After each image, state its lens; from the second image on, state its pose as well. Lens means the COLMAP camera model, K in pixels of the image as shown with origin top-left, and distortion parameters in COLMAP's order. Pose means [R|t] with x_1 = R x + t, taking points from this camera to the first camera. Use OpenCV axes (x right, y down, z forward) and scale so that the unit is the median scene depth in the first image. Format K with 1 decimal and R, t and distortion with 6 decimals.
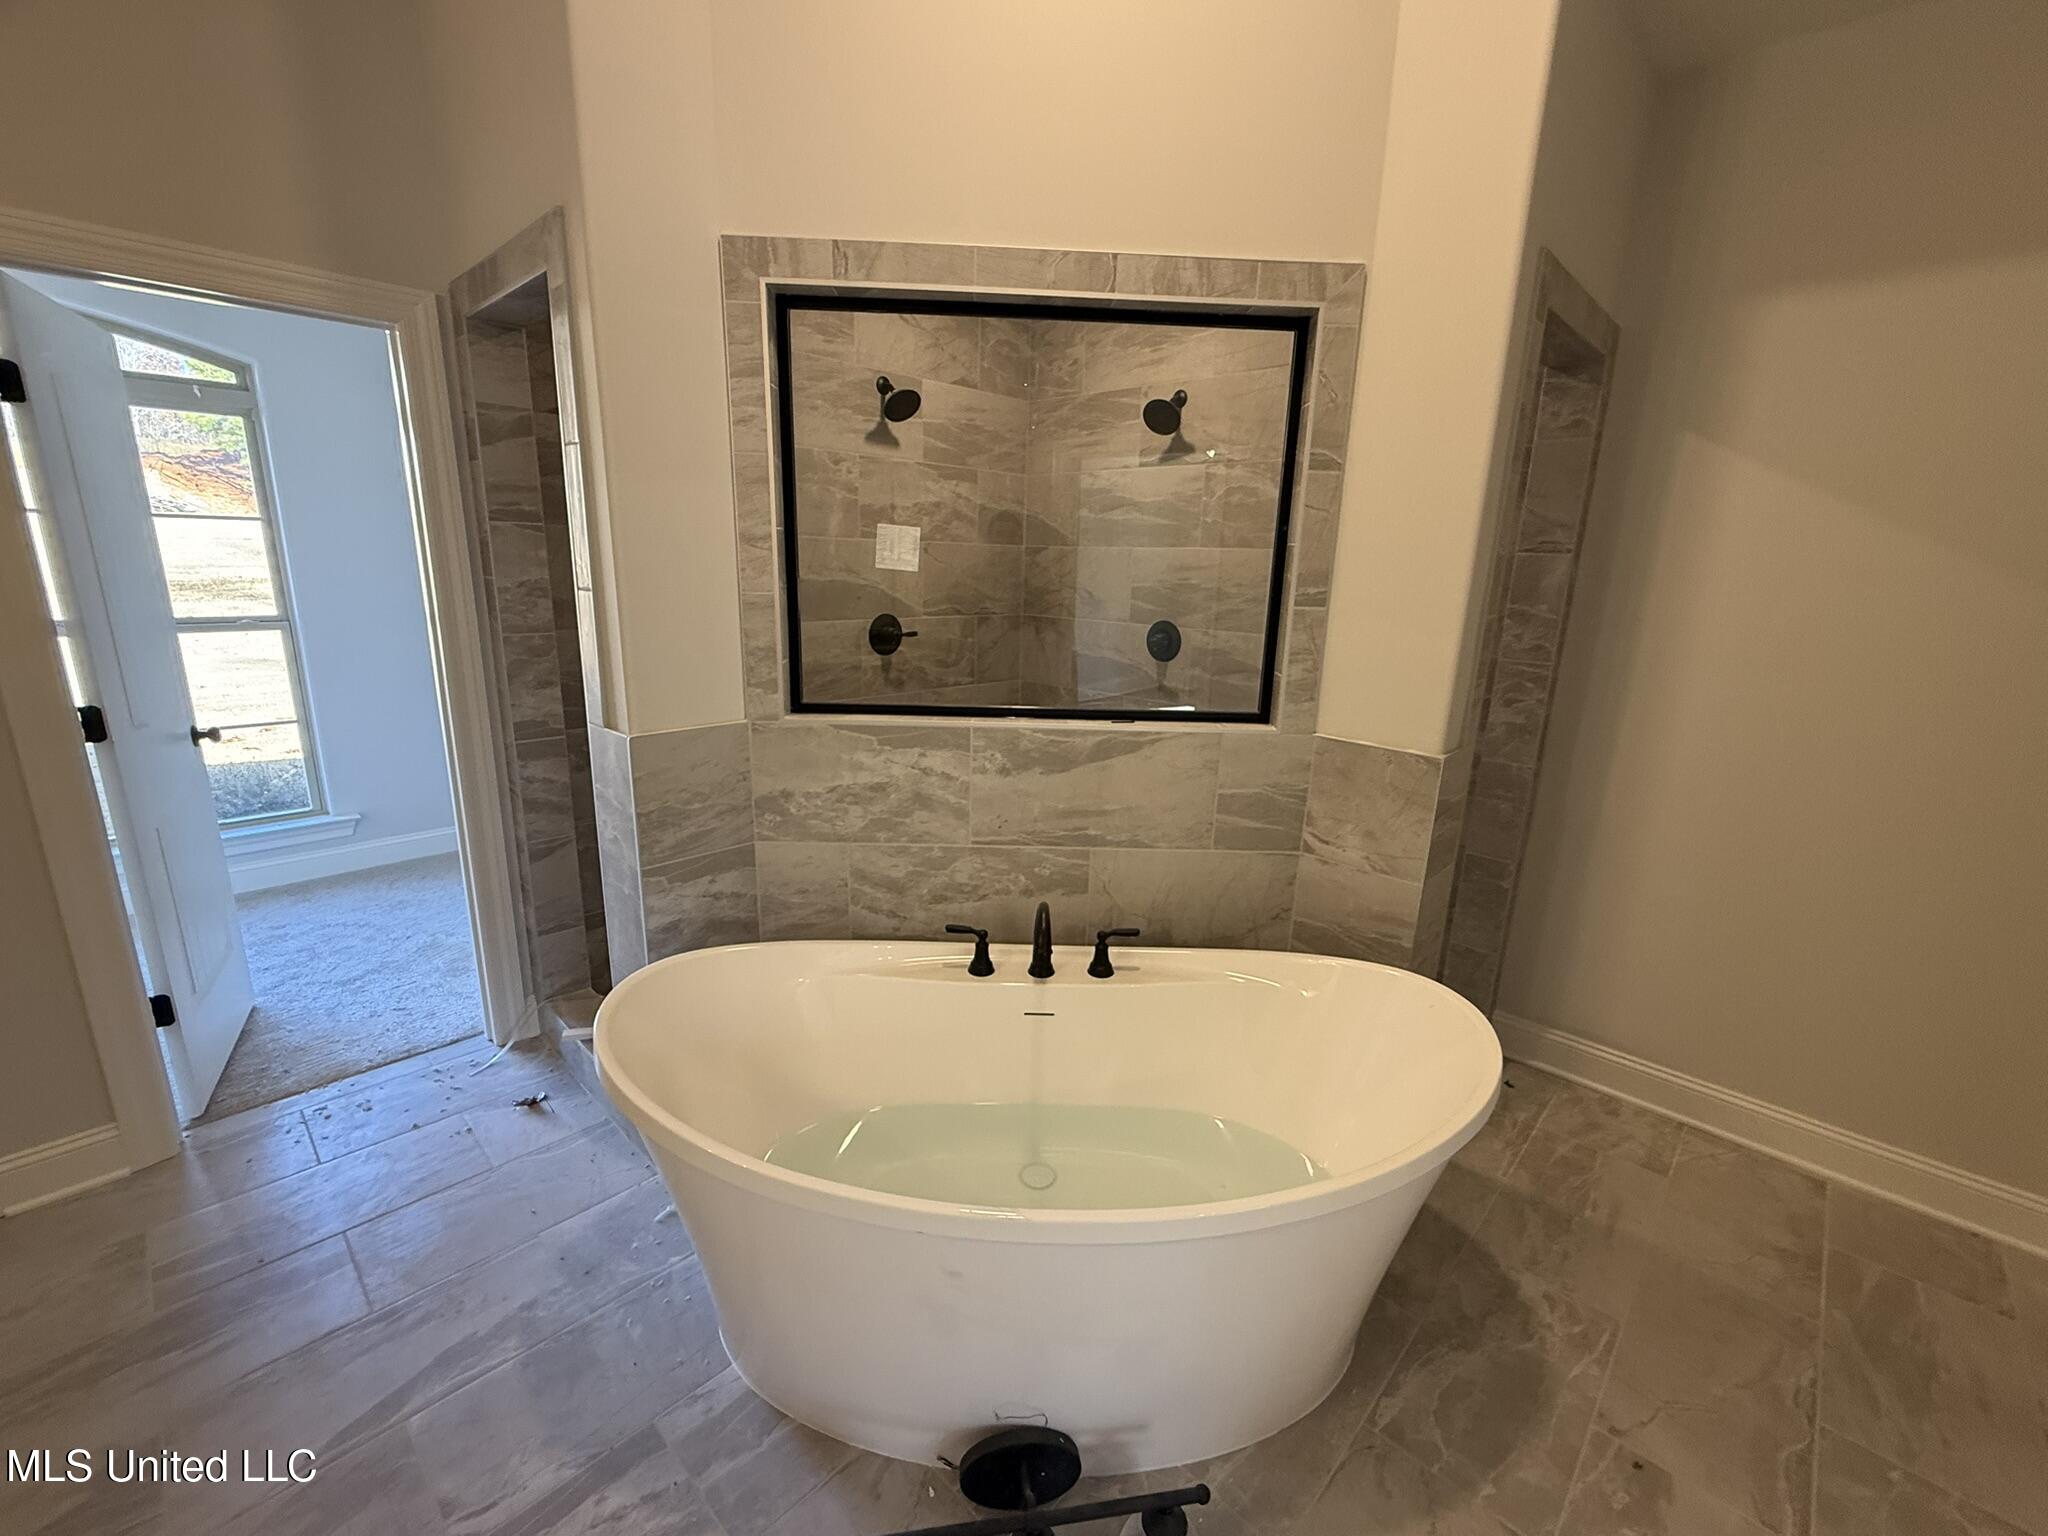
lens RADIAL K [[855.2, 0, 1019.2], [0, 855.2, 771.2], [0, 0, 1]] dist [0.000470, 0.000376]
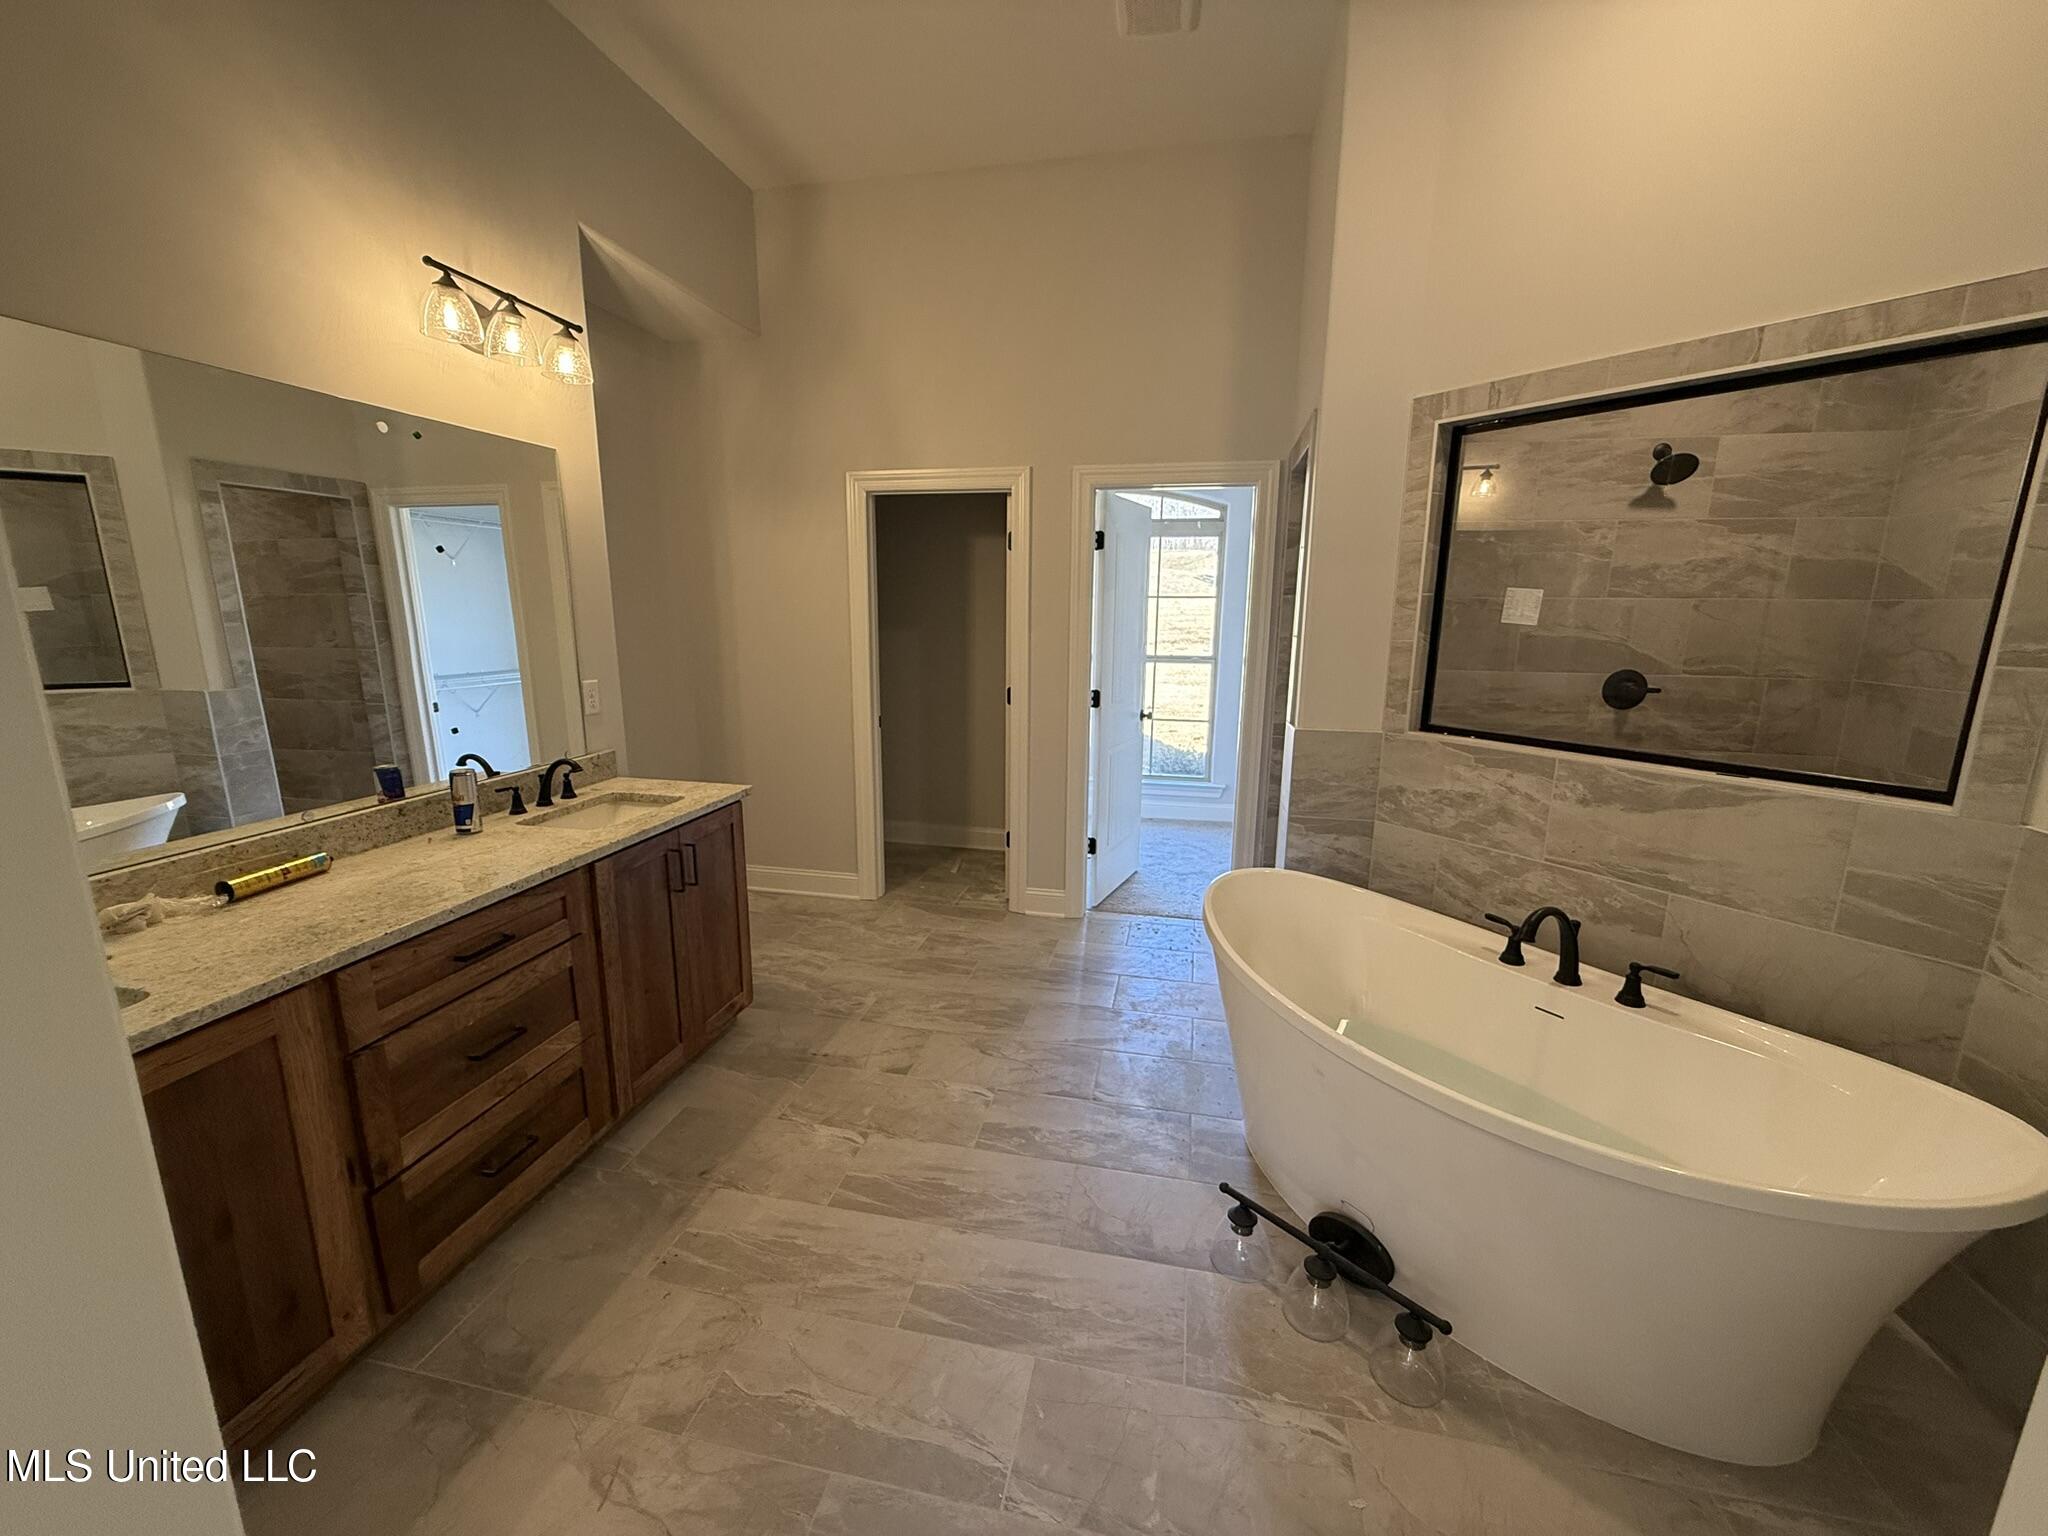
lens RADIAL K [[813.1, 0, 1018.2], [0, 813.1, 771.5], [0, 0, 1]] dist [-0.000568, -0.000213]
pose [[0.525244, 0.148905, -0.837822, 0.470145], [-0.201071, 0.978408, 0.047837, 0.058274], [0.826855, 0.143336, 0.543843, -0.191992]]
